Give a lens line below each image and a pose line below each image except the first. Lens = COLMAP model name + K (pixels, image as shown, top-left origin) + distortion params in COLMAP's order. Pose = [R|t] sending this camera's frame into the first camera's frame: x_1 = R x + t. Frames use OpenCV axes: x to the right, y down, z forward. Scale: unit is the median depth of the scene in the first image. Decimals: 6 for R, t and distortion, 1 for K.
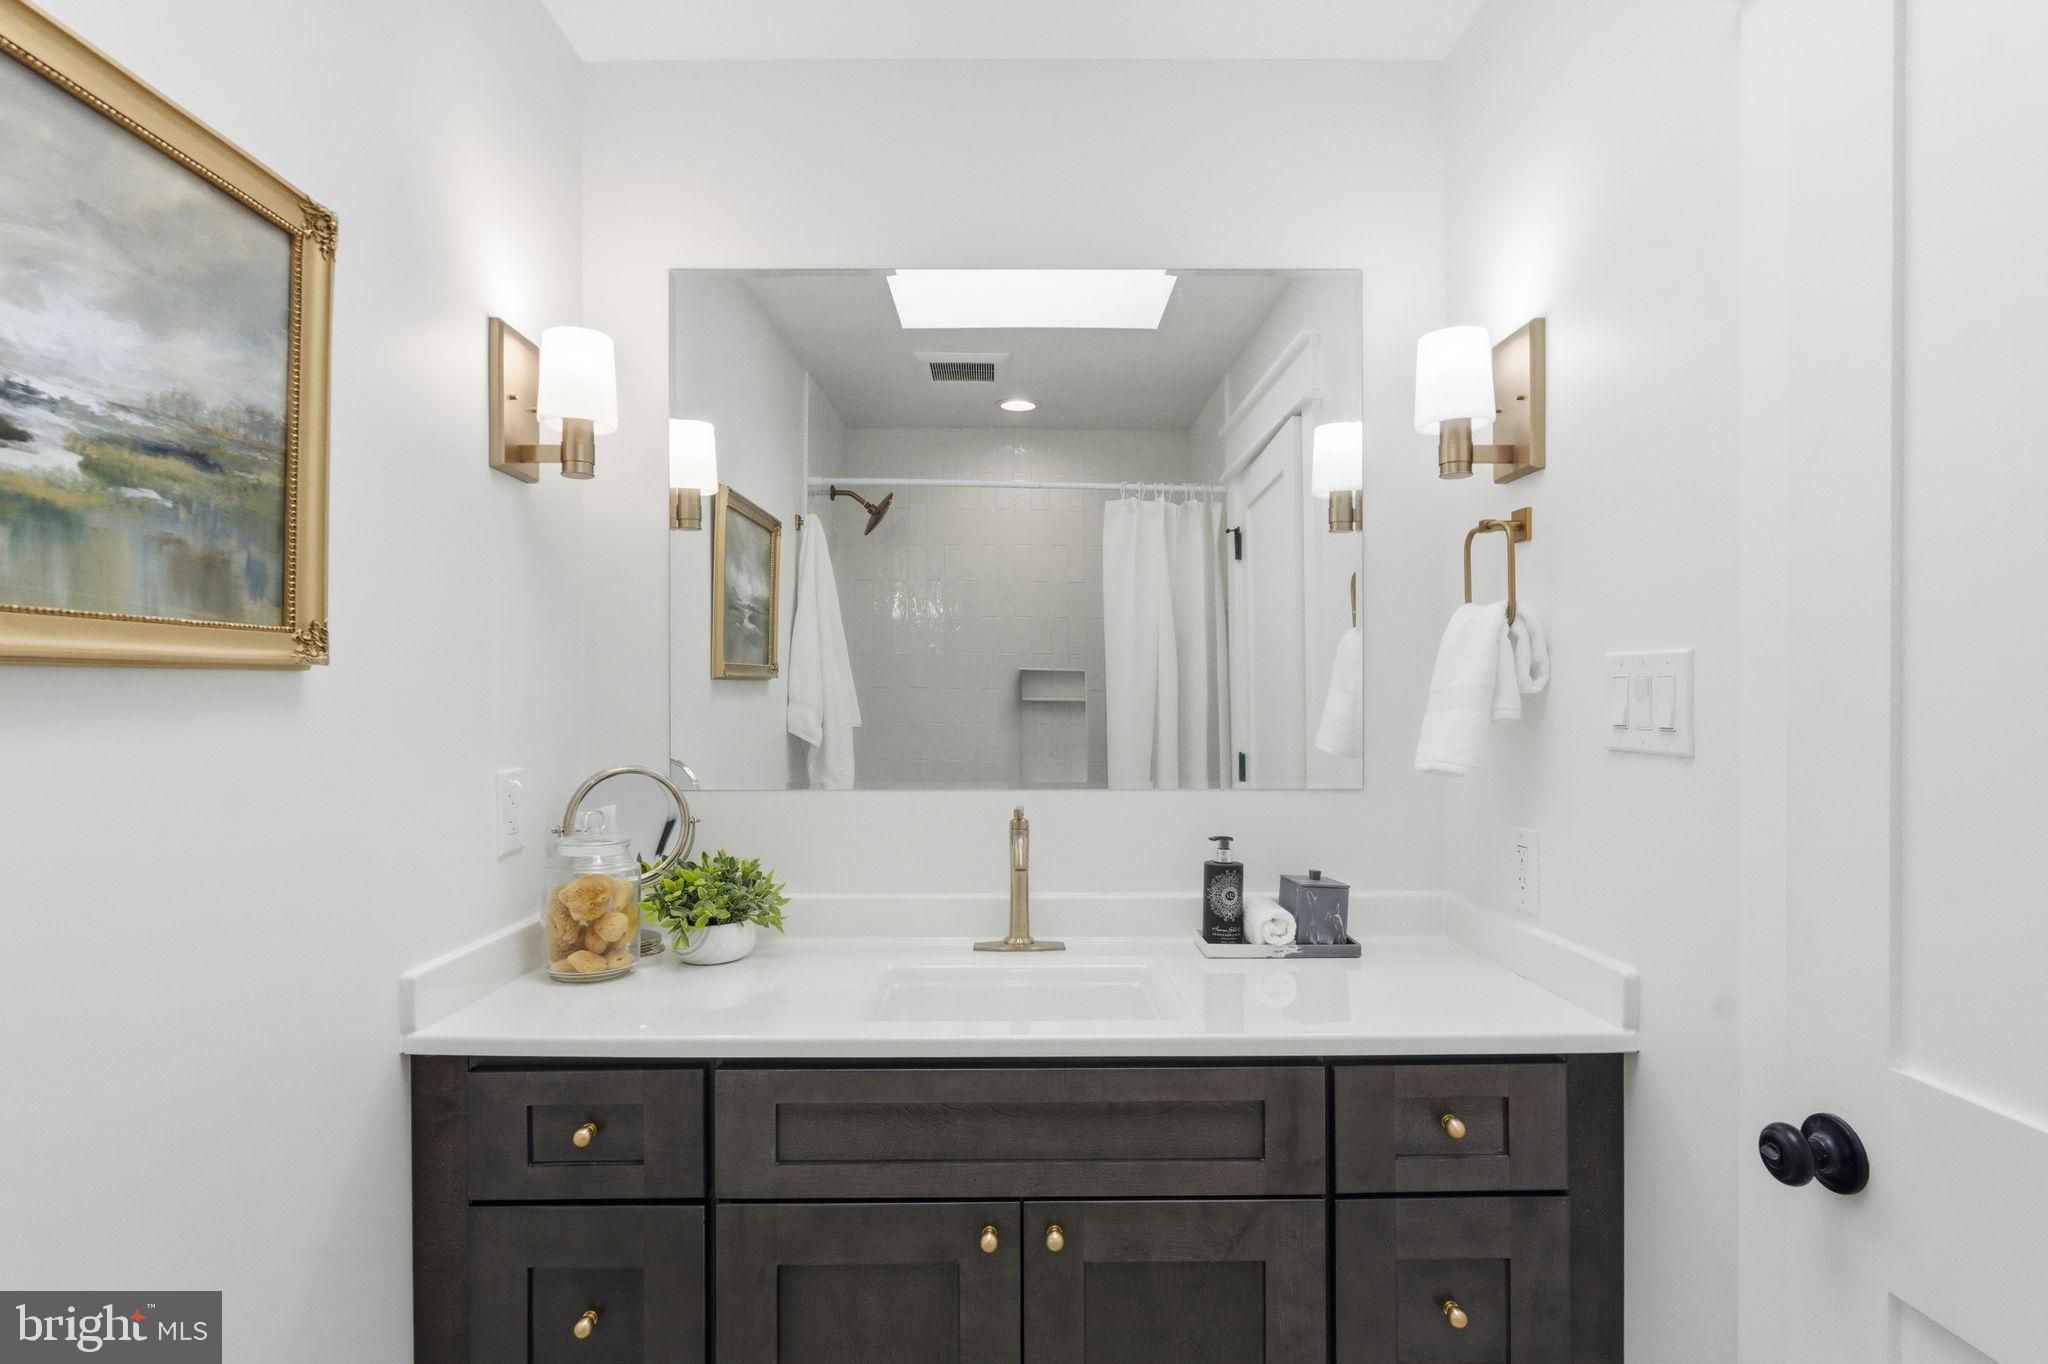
lens RADIAL K [[1046.8, 0, 1024.0], [0, 1046.8, 682.0], [0, 0, 1]] dist [-0.000690, 0.000732]
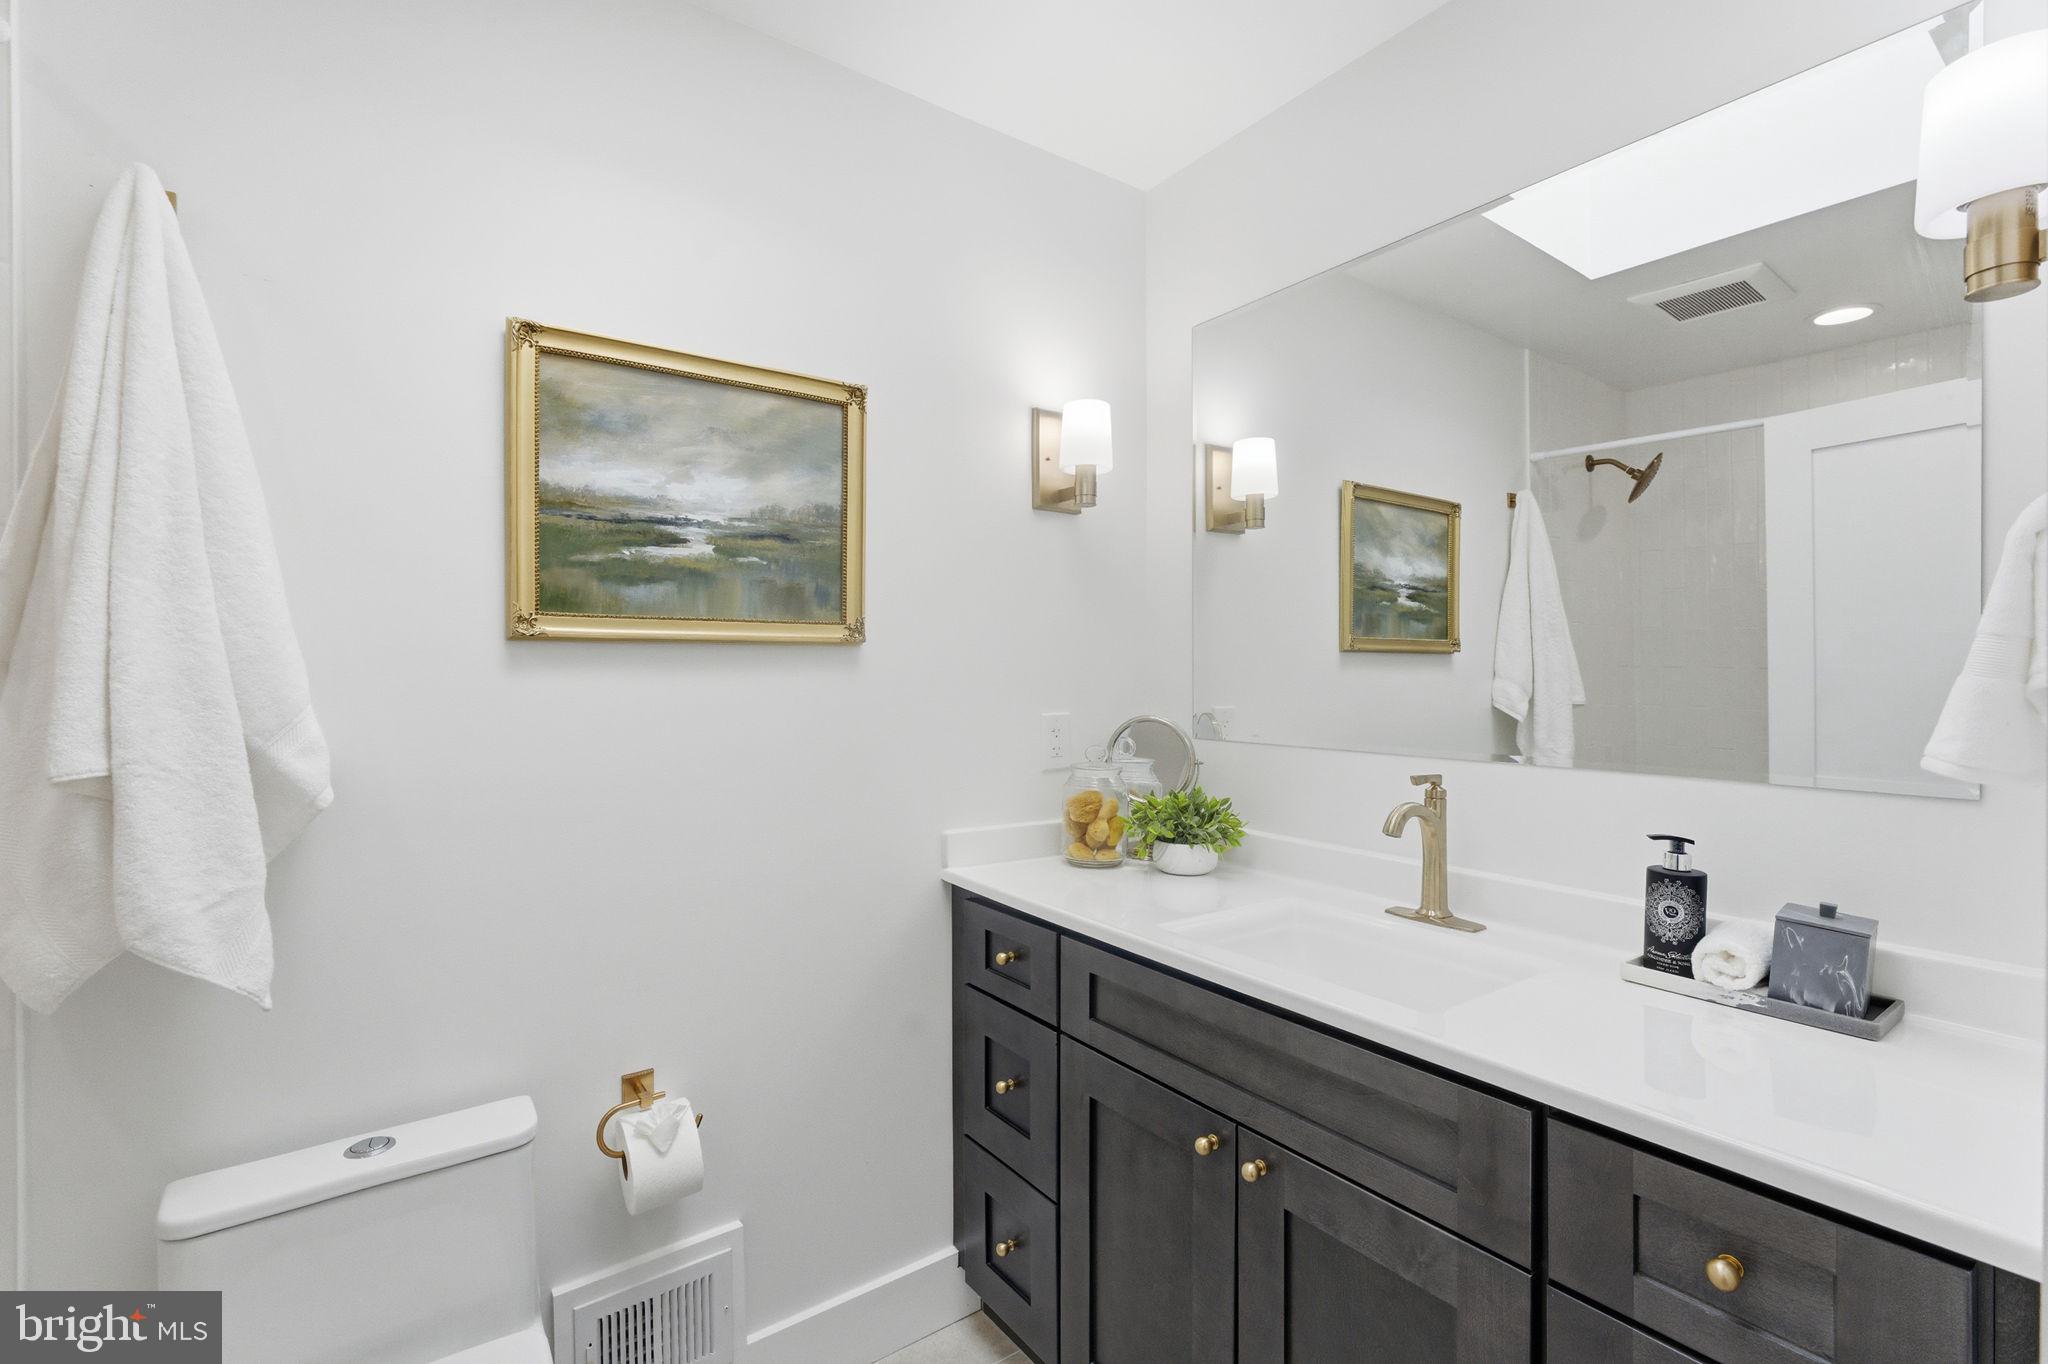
lens RADIAL K [[899.1, 0, 1022.6], [0, 899.1, 672.4], [0, 0, 1]] dist [-0.000076, -0.000027]
pose [[0.583831, 0.000116, -0.811875, 0.728098], [0.005159, 0.999979, 0.003852, 0.029806], [0.811859, -0.006437, 0.583818, 0.331569]]
